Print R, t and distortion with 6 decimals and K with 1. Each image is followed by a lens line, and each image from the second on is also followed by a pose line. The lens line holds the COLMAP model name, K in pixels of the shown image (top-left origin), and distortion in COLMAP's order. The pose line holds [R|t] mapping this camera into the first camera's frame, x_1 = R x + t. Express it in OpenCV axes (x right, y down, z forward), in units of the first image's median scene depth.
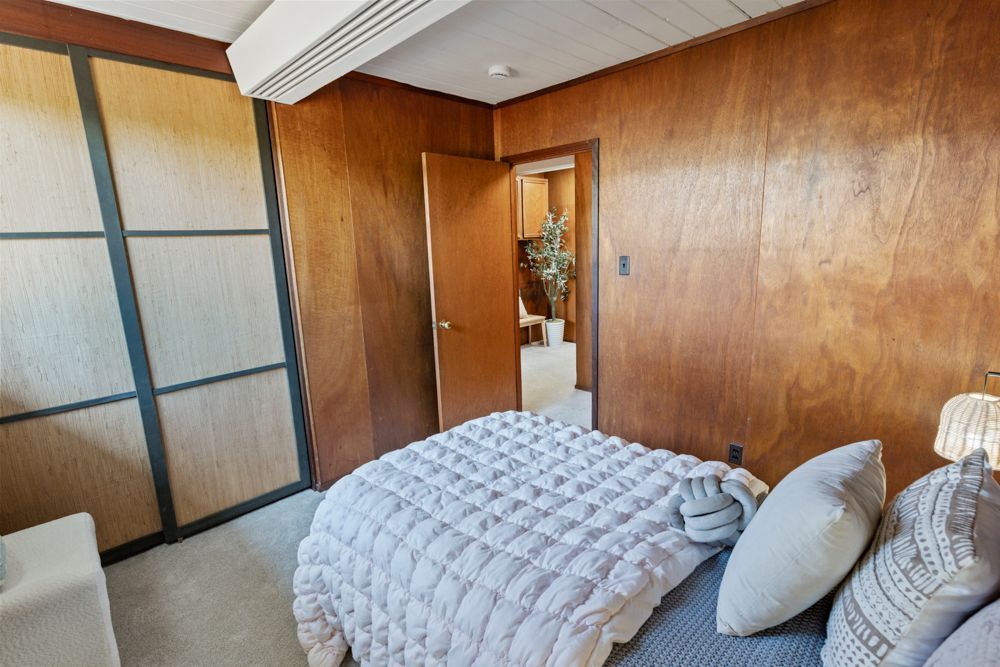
lens RADIAL K [[476.4, 0, 500.0], [0, 476.4, 333.5], [0, 0, 1]] dist [0.000057, -0.000002]
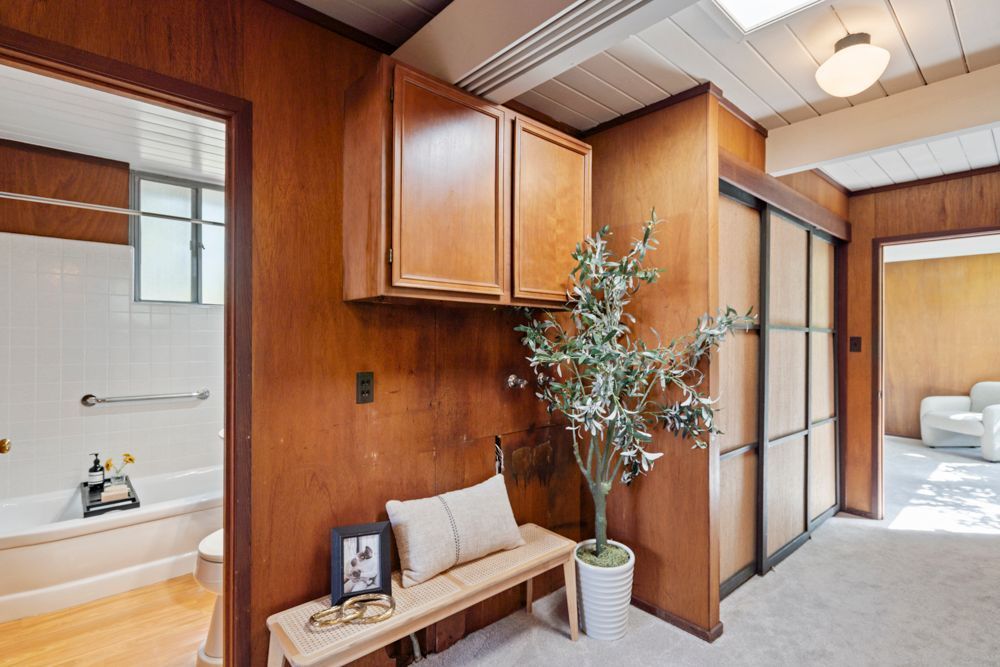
lens RADIAL K [[484.3, 0, 500.0], [0, 484.3, 333.5], [0, 0, 1]] dist [-0.000502, -0.000025]
pose [[0.998110, 0.040194, -0.046475, 0.052632], [-0.048649, 0.978966, -0.198137, -0.107215], [0.037534, 0.200023, 0.979072, 0.644931]]
